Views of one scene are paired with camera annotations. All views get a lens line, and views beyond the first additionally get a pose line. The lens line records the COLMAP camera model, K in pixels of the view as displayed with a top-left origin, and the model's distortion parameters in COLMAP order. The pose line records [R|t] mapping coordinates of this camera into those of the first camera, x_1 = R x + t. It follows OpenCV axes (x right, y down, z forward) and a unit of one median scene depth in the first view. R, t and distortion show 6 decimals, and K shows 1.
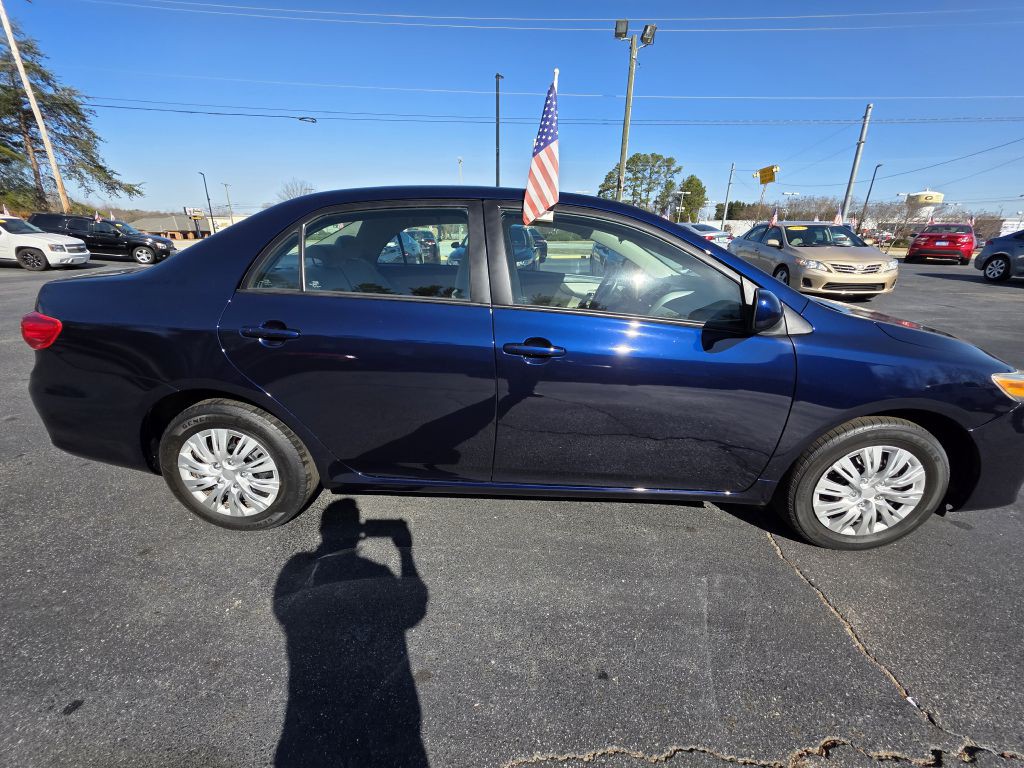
lens RADIAL K [[408.5, 0, 508.6], [0, 408.5, 385.8], [0, 0, 1]] dist [0.002778, -0.000326]
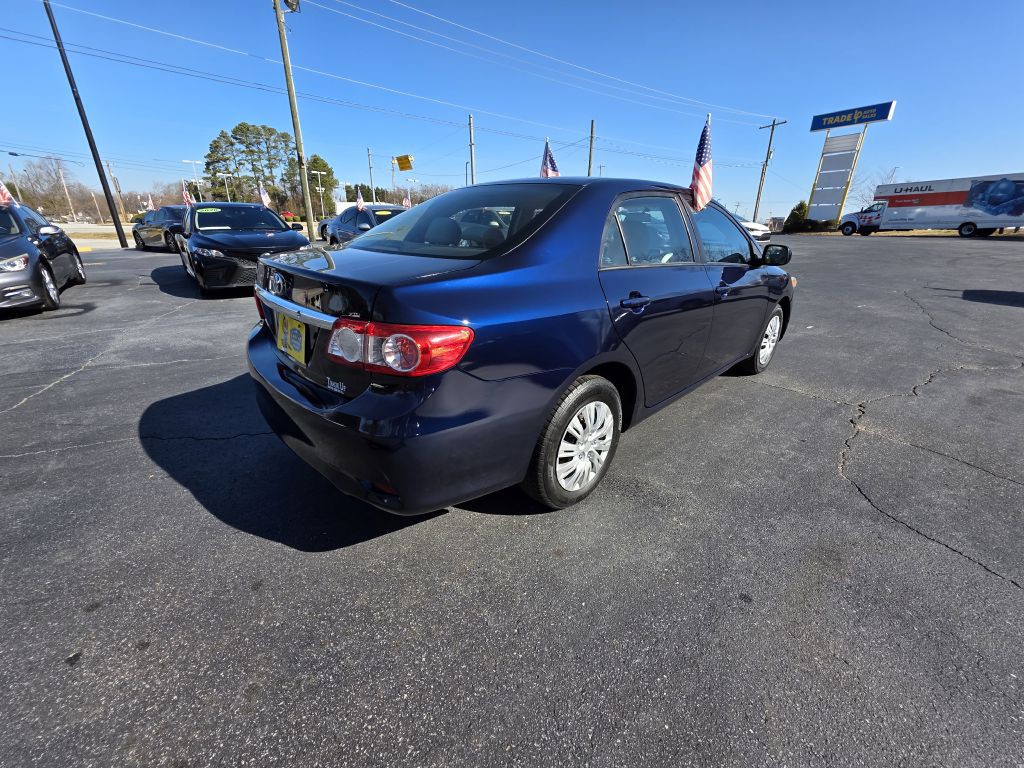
lens RADIAL K [[408.4, 0, 507.1], [0, 408.4, 383.9], [0, 0, 1]] dist [0.002445, 0.000141]
pose [[0.701106, -0.269252, 0.660268, -1.474627], [0.245685, 0.960485, 0.130798, -0.128591], [-0.669395, 0.070515, 0.739553, 0.340925]]
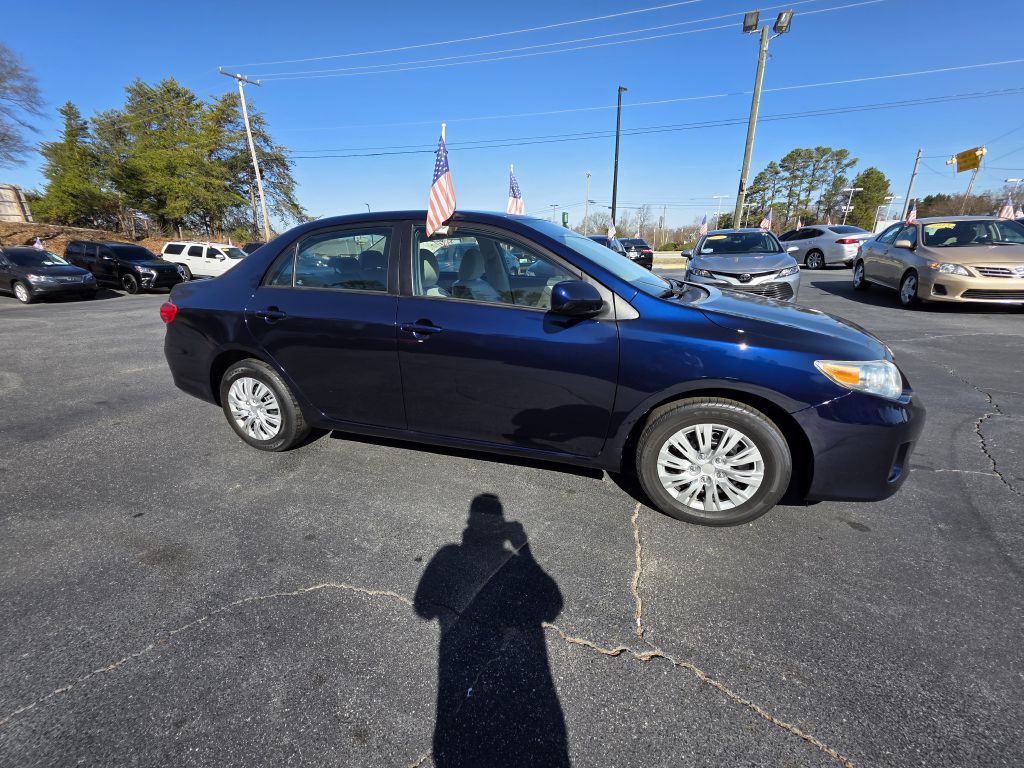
lens RADIAL K [[409.8, 0, 512.9], [0, 409.8, 390.3], [0, 0, 1]] dist [0.002244, -0.000162]
pose [[0.957561, 0.062526, -0.281367, 0.645940], [-0.068455, 0.997590, -0.011284, 0.096794], [0.279983, 0.030066, 0.959534, -0.185939]]
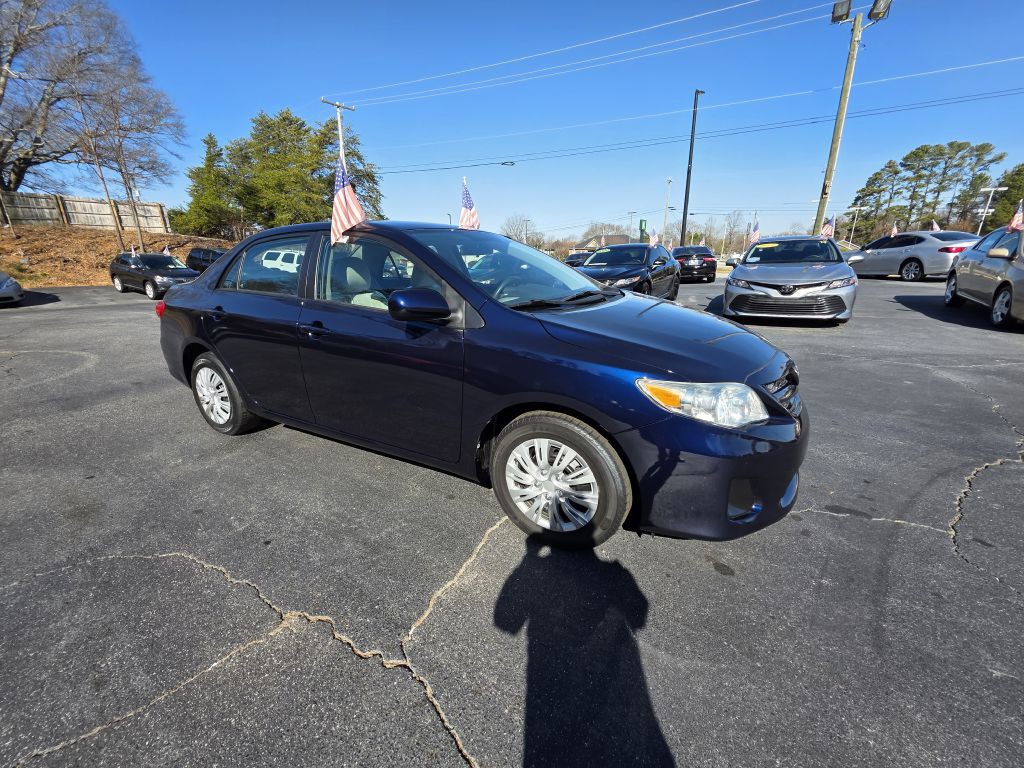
lens RADIAL K [[410.1, 0, 512.0], [0, 410.1, 384.0], [0, 0, 1]] dist [0.001976, -0.000290]
pose [[0.888643, 0.108557, -0.445566, 1.178846], [-0.132971, 0.990834, -0.023793, 0.040056], [0.438899, 0.080391, 0.894933, 0.006821]]
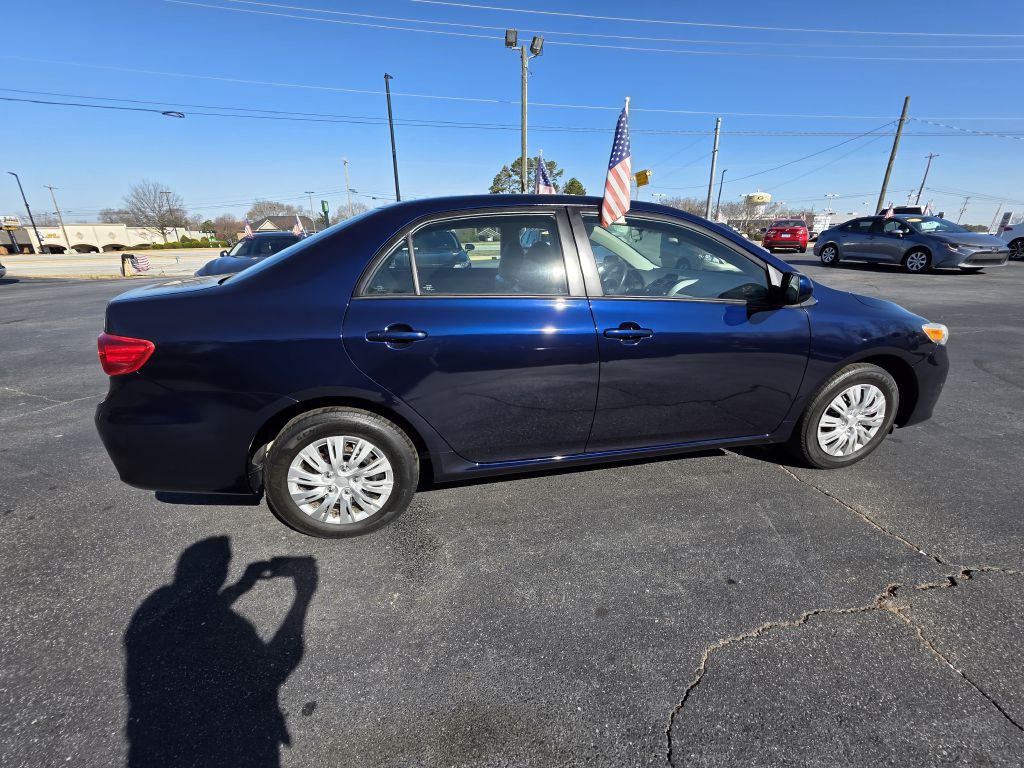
lens RADIAL K [[410.2, 0, 504.6], [0, 410.2, 388.3], [0, 0, 1]] dist [0.002402, -0.000235]
pose [[0.972035, -0.104580, 0.210264, -0.476385], [0.104801, 0.994442, 0.010121, 0.019633], [-0.210154, 0.012198, 0.977592, -0.074748]]
